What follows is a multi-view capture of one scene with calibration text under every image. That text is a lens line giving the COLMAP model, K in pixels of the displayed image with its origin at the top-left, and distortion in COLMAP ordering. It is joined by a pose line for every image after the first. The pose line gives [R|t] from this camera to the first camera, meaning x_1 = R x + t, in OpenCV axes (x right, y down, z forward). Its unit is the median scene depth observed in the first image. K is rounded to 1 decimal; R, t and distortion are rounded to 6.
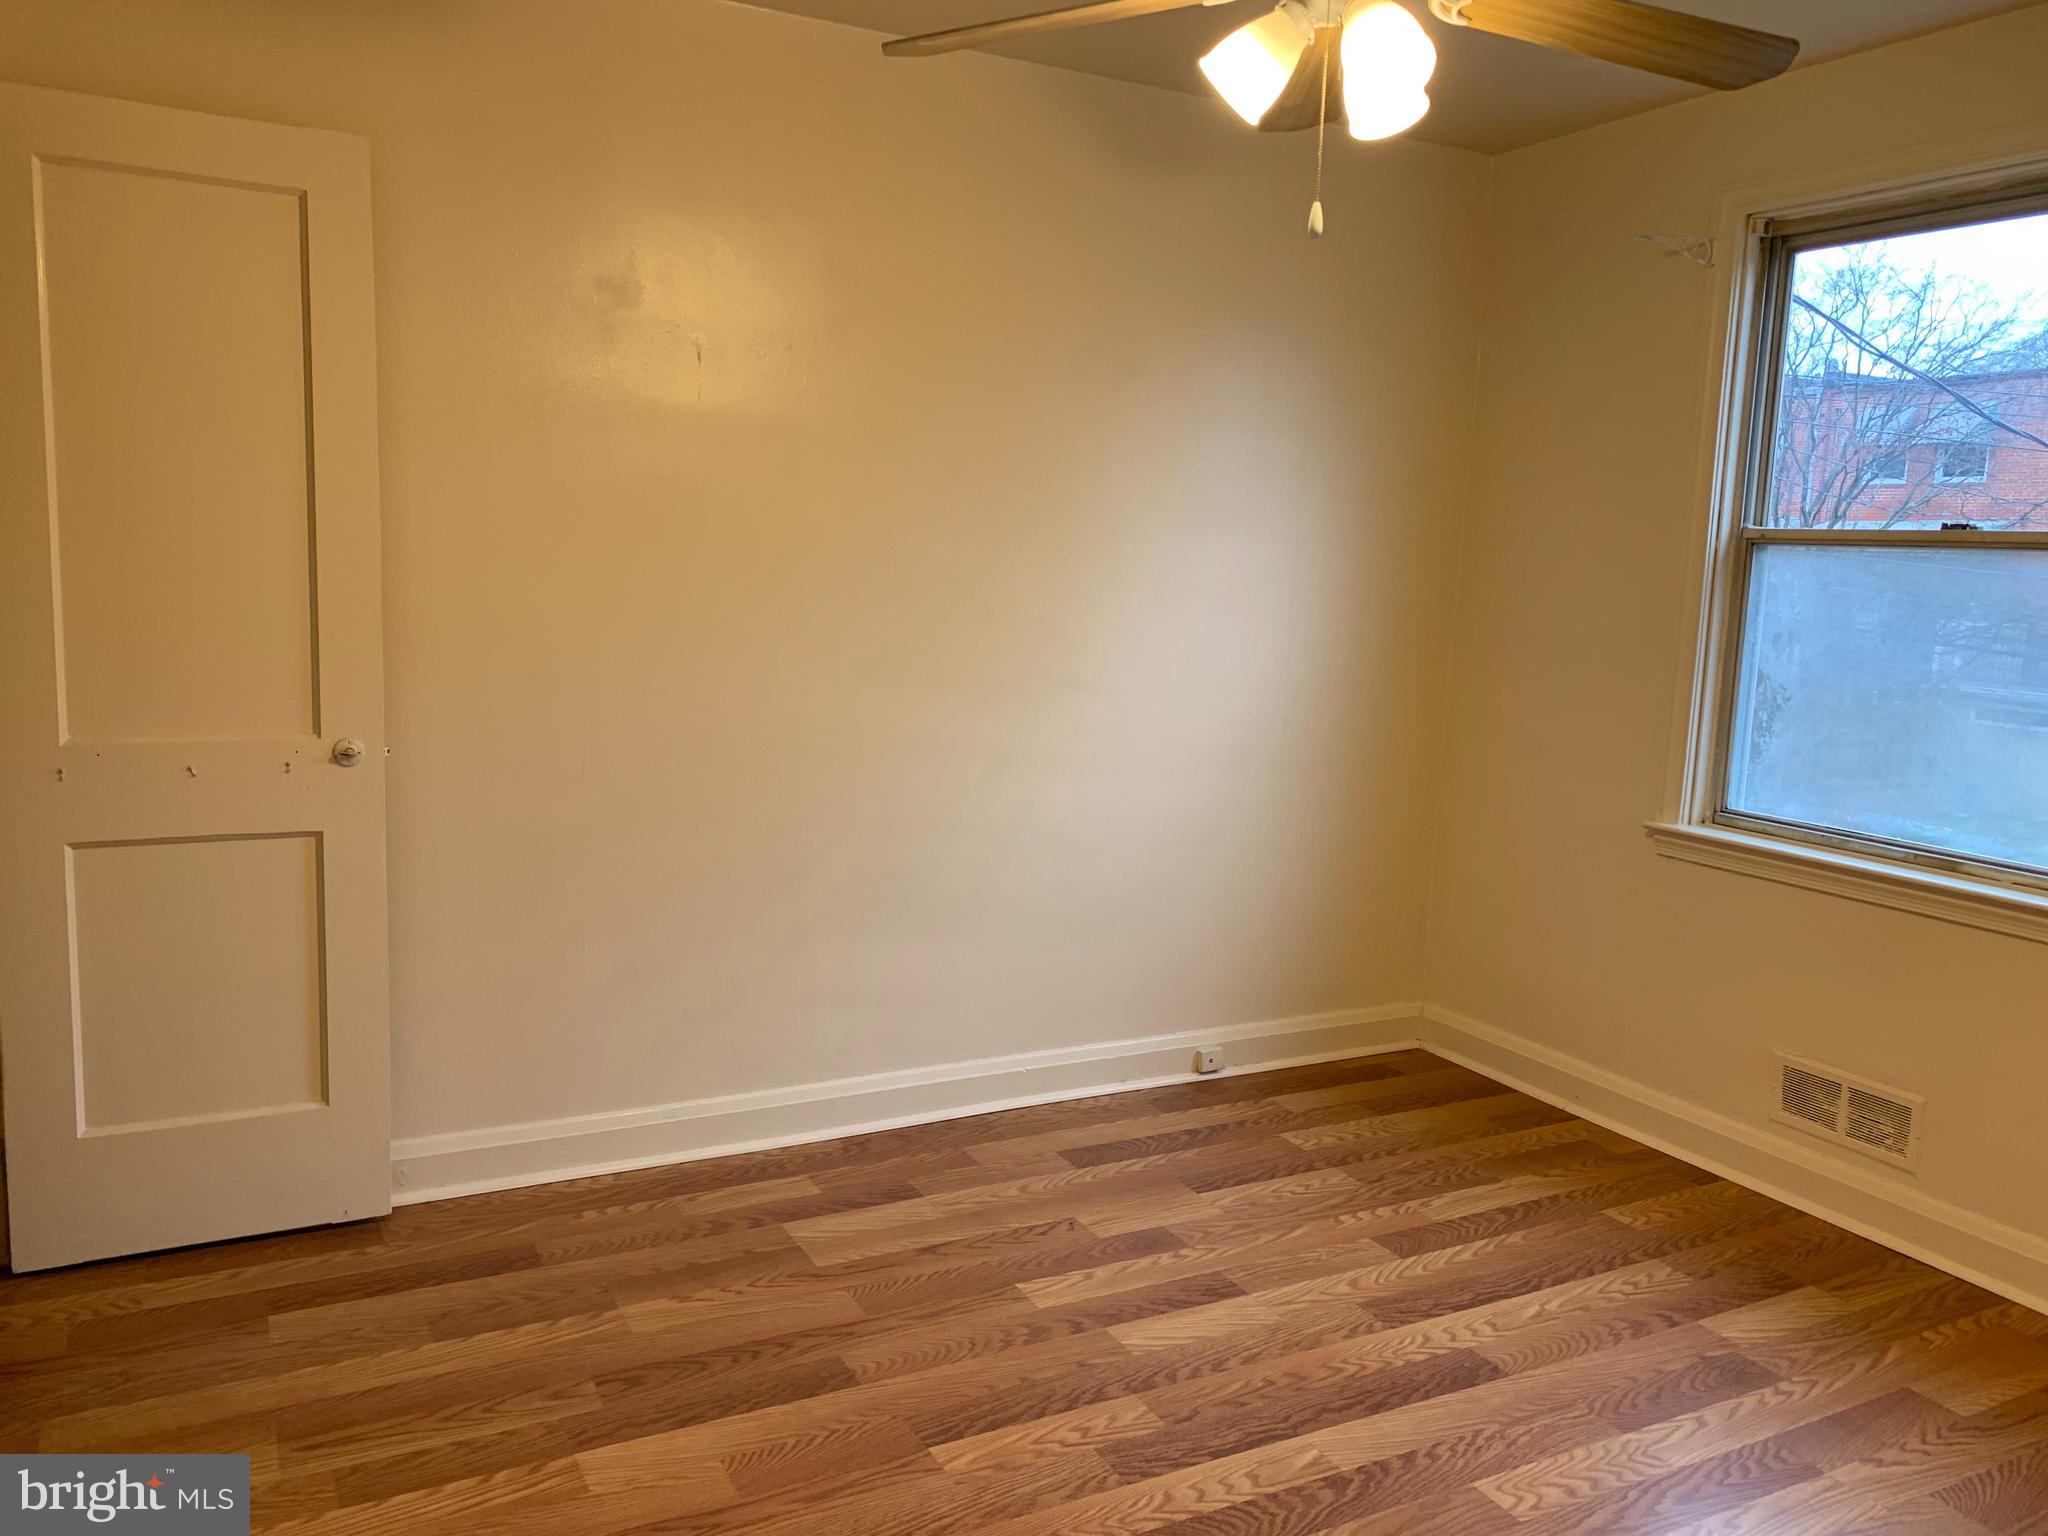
lens RADIAL K [[1576.8, 0, 1012.8], [0, 1576.8, 760.0], [0, 0, 1]] dist [0.053796, -0.059711]
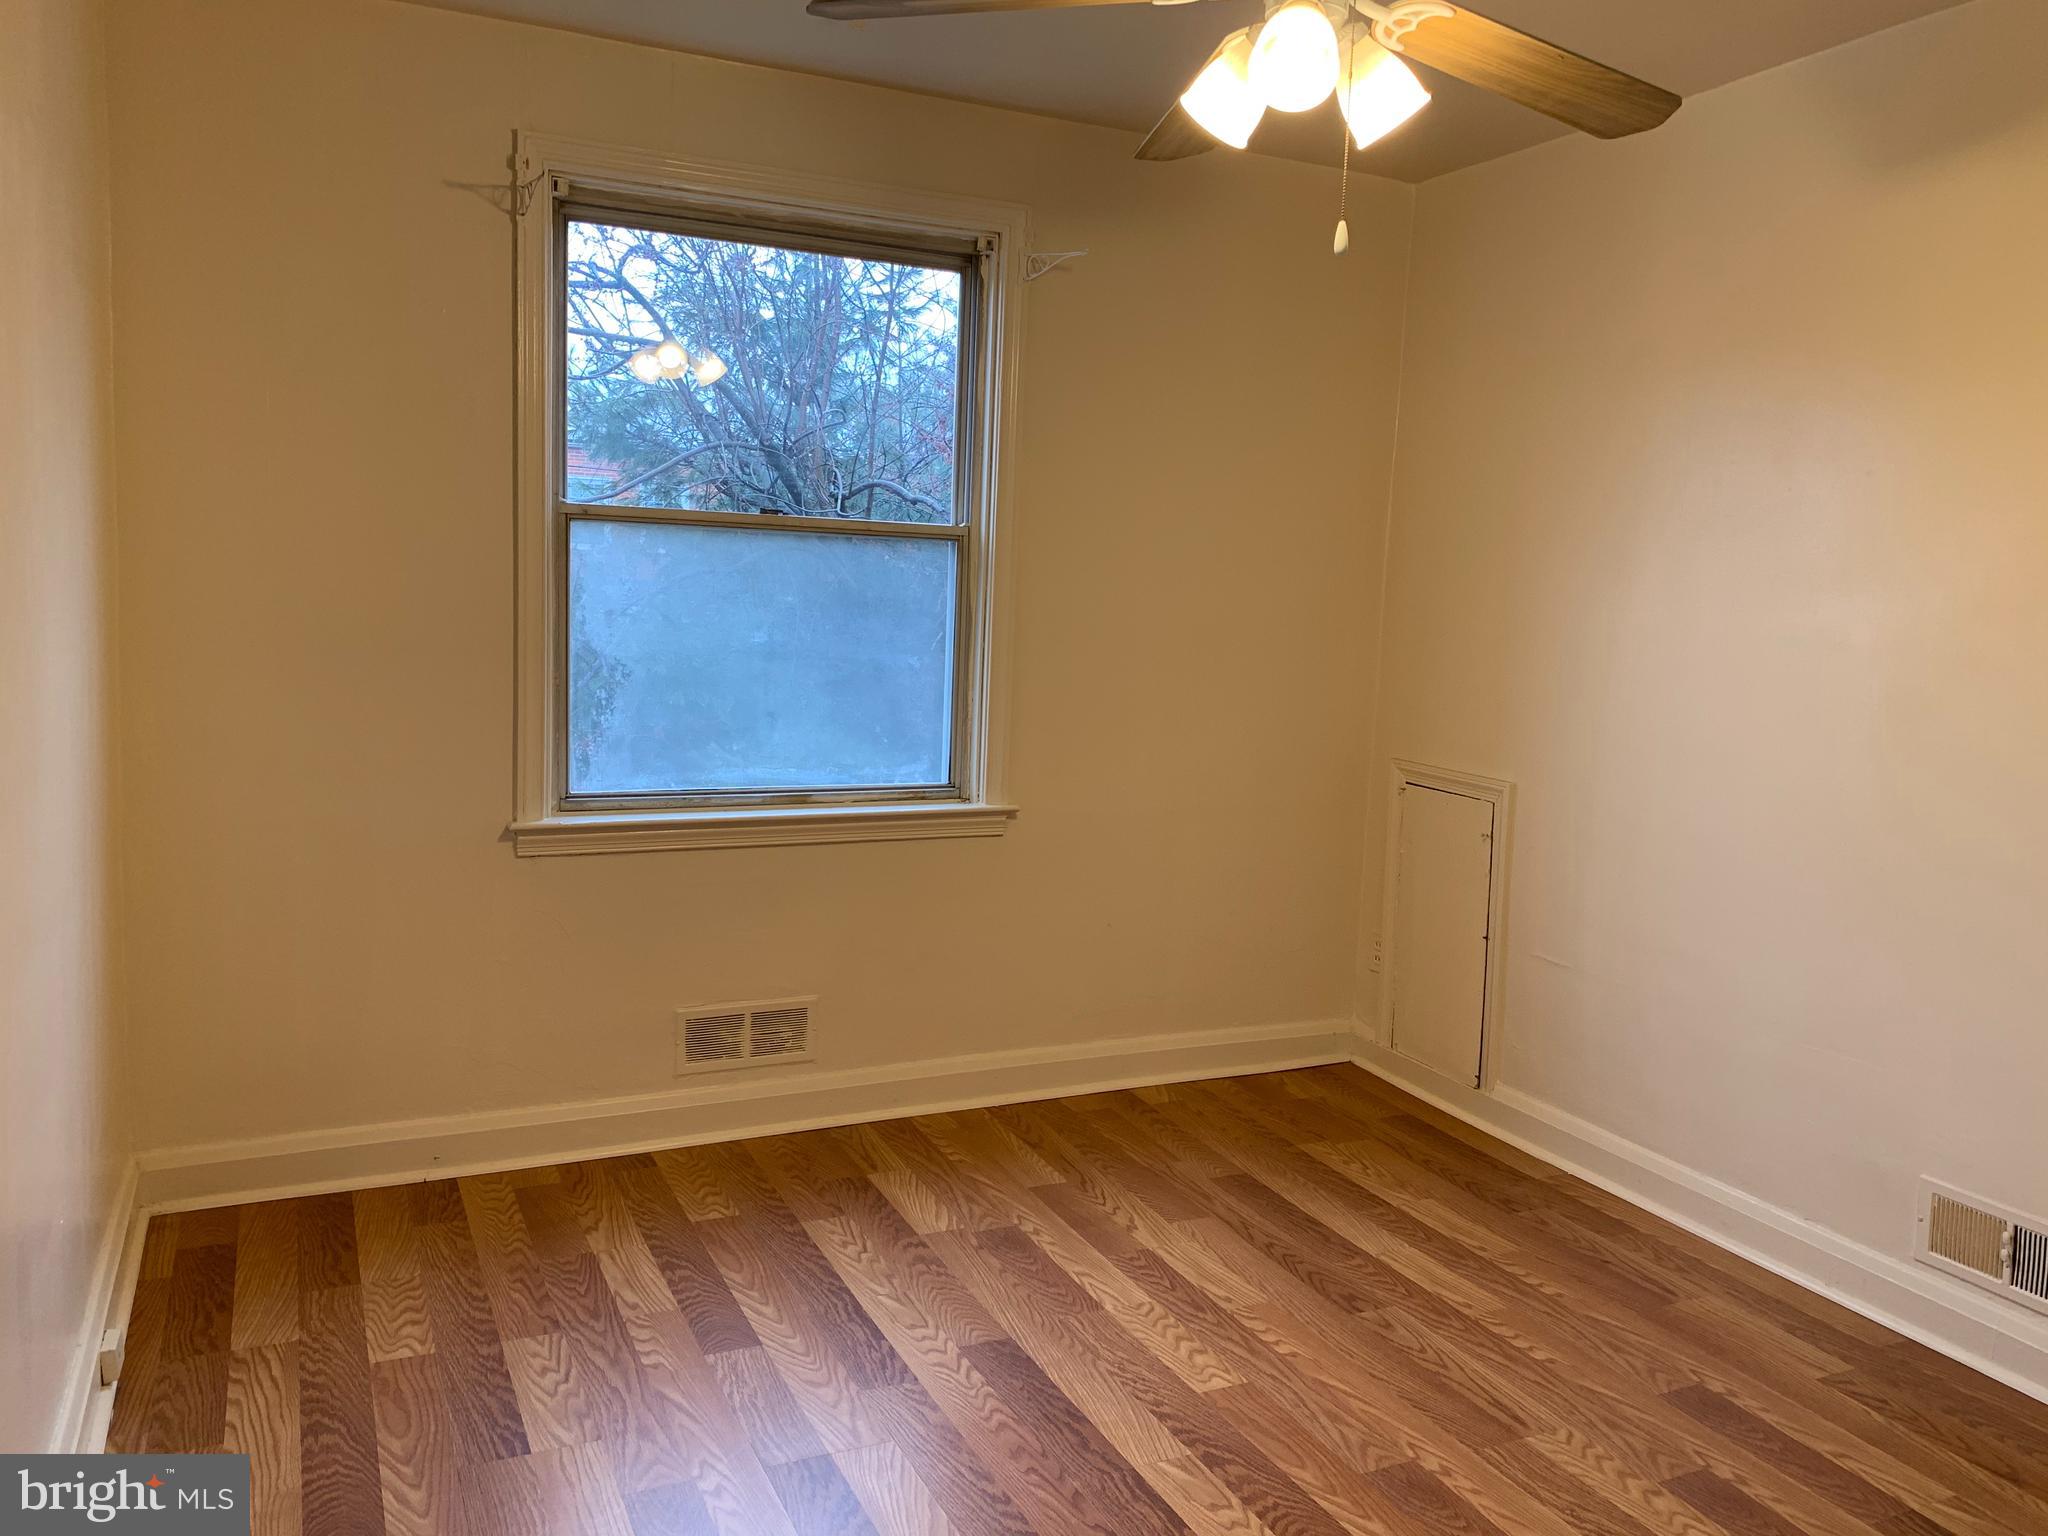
lens RADIAL K [[1576.8, 0, 1083.1], [0, 1576.8, 757.5], [0, 0, 1]] dist [0.053796, -0.059711]
pose [[0.038422, -0.158844, 0.986556, -0.540378], [0.098722, 0.983058, 0.154436, -0.121249], [-0.994373, 0.091461, 0.053453, 0.704874]]
